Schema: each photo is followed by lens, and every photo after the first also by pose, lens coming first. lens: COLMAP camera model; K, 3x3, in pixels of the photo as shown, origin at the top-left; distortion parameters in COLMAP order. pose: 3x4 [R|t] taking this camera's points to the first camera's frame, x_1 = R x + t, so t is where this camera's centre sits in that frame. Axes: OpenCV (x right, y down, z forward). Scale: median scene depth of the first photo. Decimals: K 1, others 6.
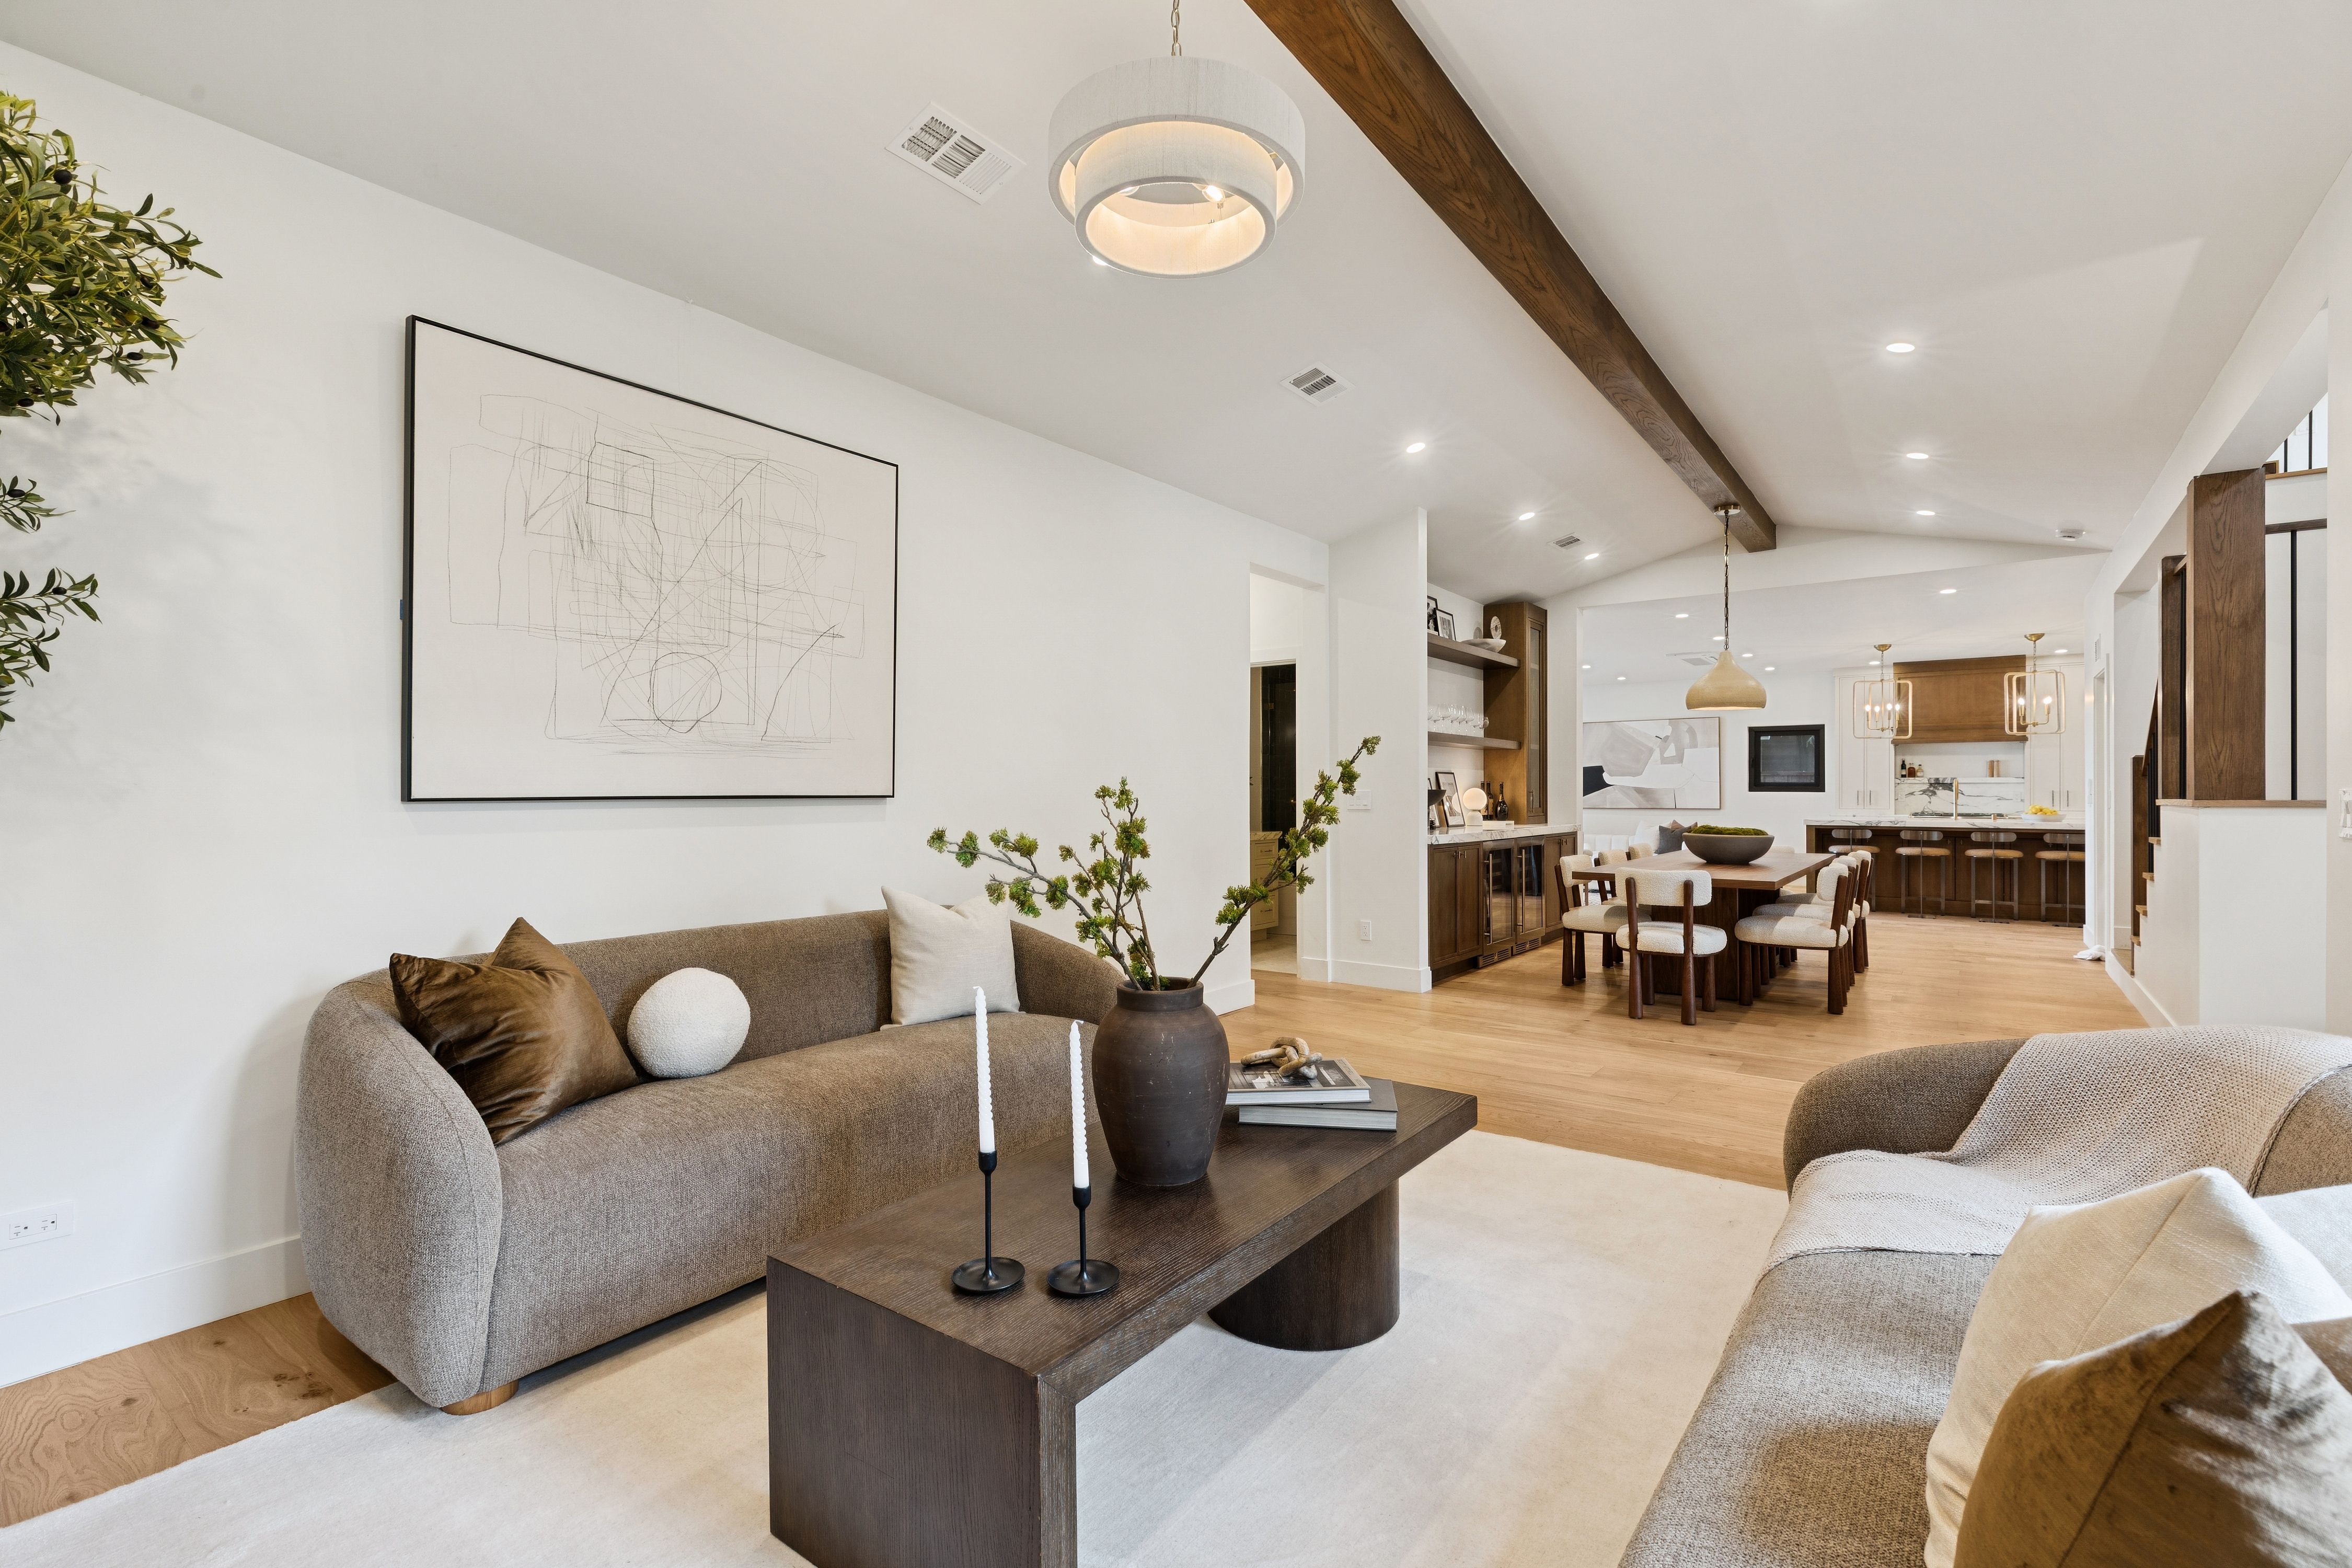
lens RADIAL K [[1053.2, 0, 1172.2], [0, 1053.2, 782.7], [0, 0, 1]] dist [0.011713, -0.000222]
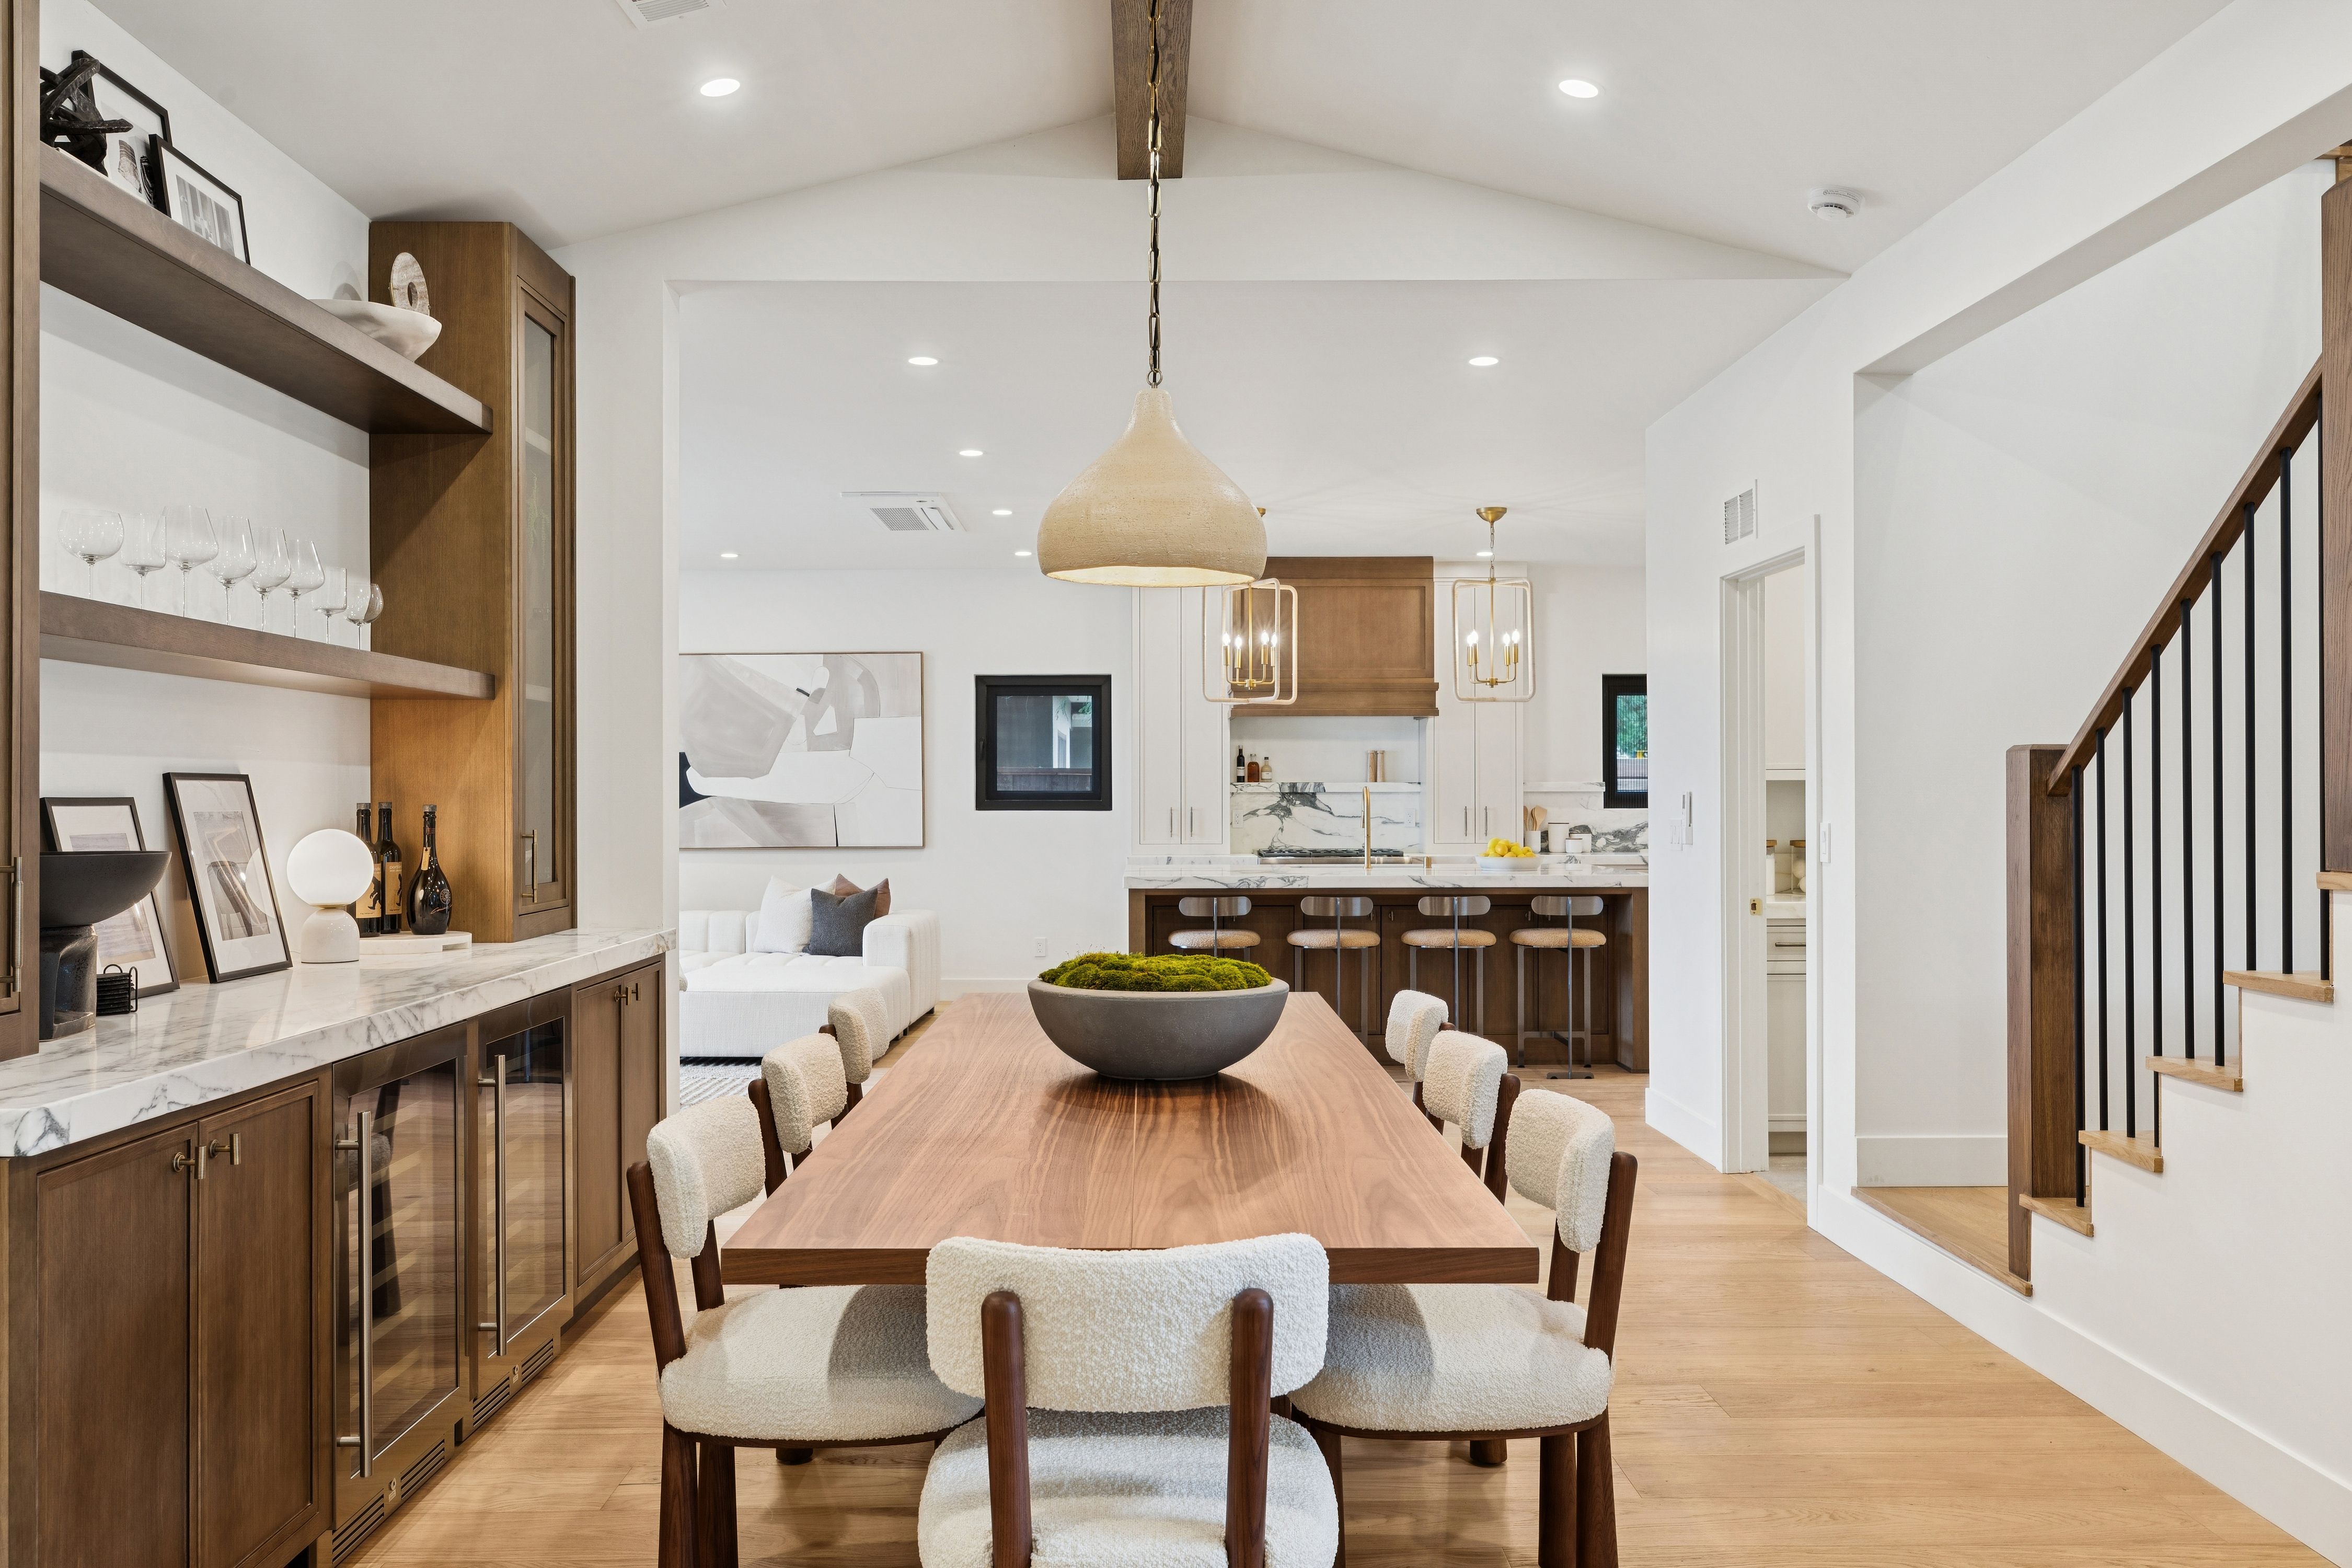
lens RADIAL K [[1893.7, 0, 1177.6], [0, 1893.7, 781.5], [0, 0, 1]] dist [0.006469, 0.005317]
pose [[0.789321, 0.000923, 0.613980, 0.120171], [-0.001139, 0.999999, -0.000039, -0.006236], [-0.613980, -0.000669, 0.789322, 0.356825]]
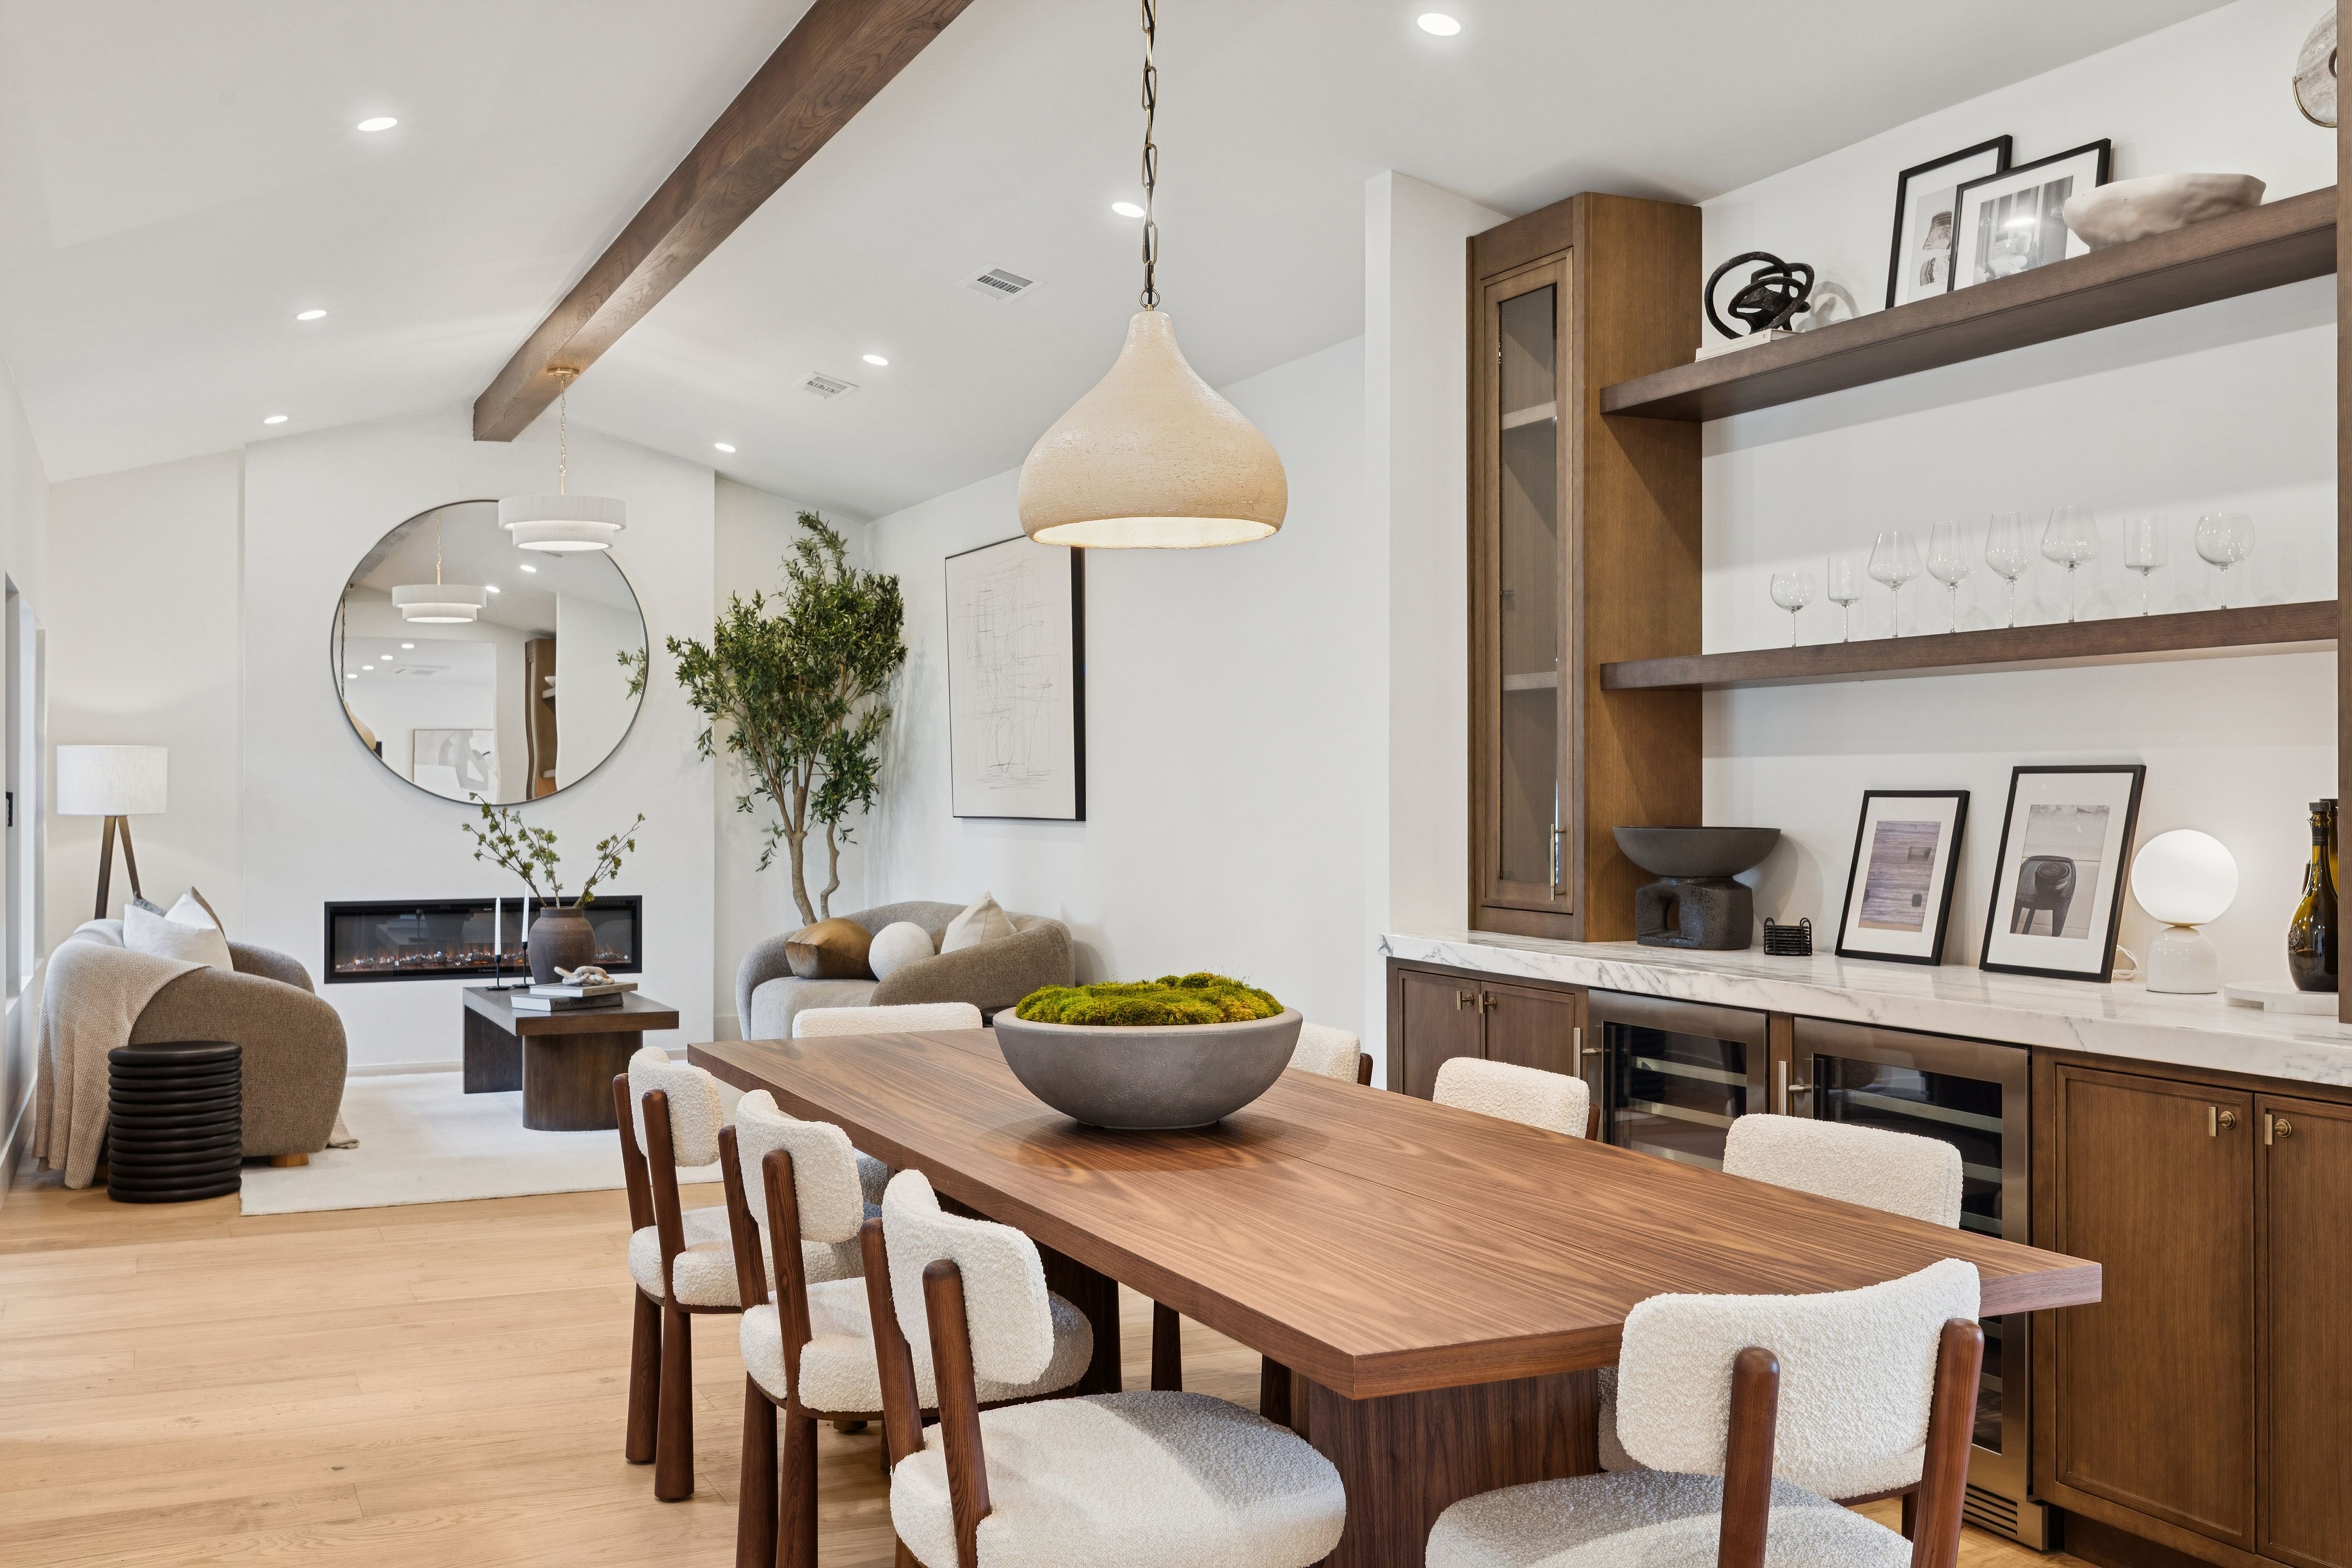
lens RADIAL K [[2291.0, 0, 1168.8], [0, 2291.0, 787.7], [0, 0, 1]] dist [0.013255, 0.000000]
pose [[-0.478048, 0.002421, -0.878330, 0.661735], [0.012325, 0.999916, -0.003952, -0.003820], [0.878247, -0.012715, -0.478038, 0.822295]]
